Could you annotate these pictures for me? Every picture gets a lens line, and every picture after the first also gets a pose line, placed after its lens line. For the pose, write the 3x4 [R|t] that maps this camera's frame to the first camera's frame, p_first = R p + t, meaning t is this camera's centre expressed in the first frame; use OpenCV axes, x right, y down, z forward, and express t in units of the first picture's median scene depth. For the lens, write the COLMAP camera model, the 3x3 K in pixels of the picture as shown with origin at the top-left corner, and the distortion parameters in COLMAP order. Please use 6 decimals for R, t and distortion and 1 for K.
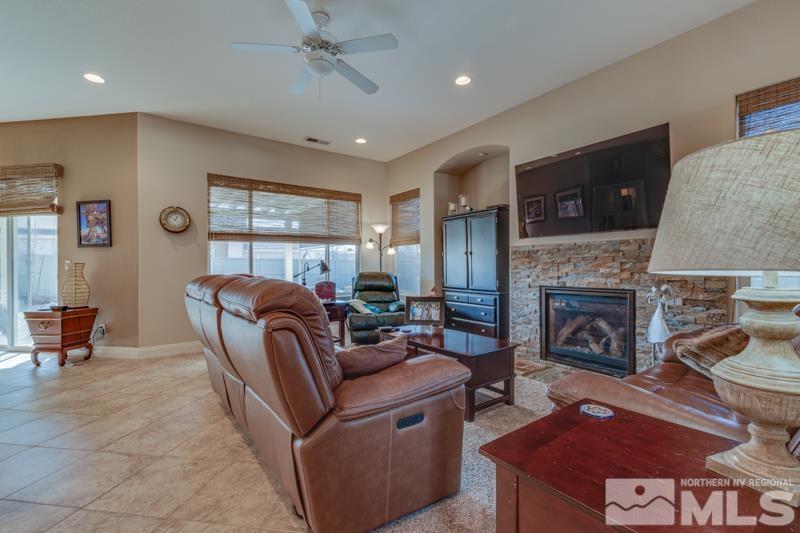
lens RADIAL K [[356.2, 0, 397.0], [0, 356.2, 269.9], [0, 0, 1]] dist [0.011635, -0.000451]
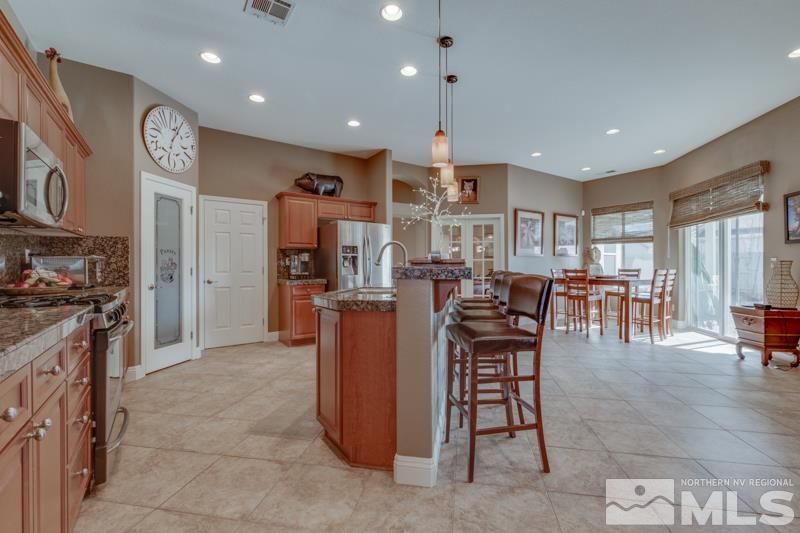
lens RADIAL K [[347.8, 0, 401.0], [0, 347.8, 263.6], [0, 0, 1]] dist [0.000818, -0.000016]
pose [[-0.009581, -0.001583, -0.999953, 0.026695], [-0.009043, 0.999958, -0.001496, -0.000833], [0.999913, 0.009028, -0.009595, 0.014482]]
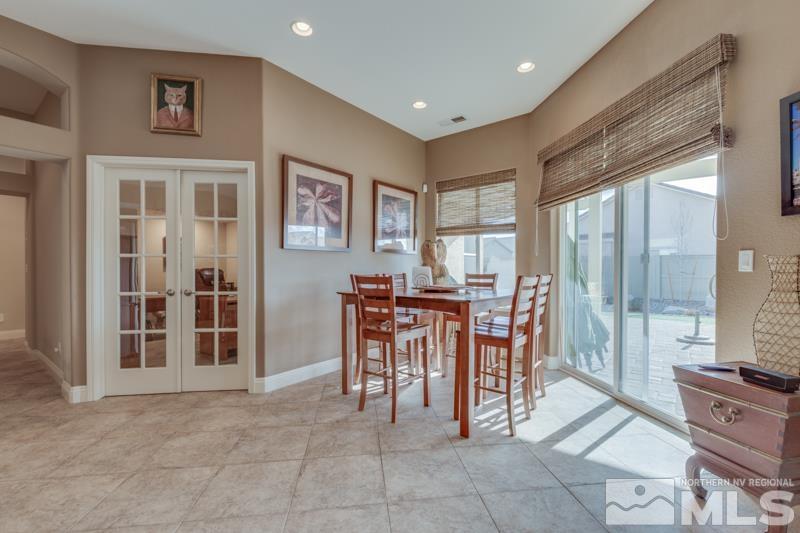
lens RADIAL K [[356.2, 0, 397.0], [0, 356.2, 269.9], [0, 0, 1]] dist [0.011635, -0.000451]
pose [[0.289878, 0.007989, -0.957030, -0.689081], [-0.010734, 0.999929, 0.005095, -0.001407], [0.957003, 0.008795, 0.289943, 0.527253]]
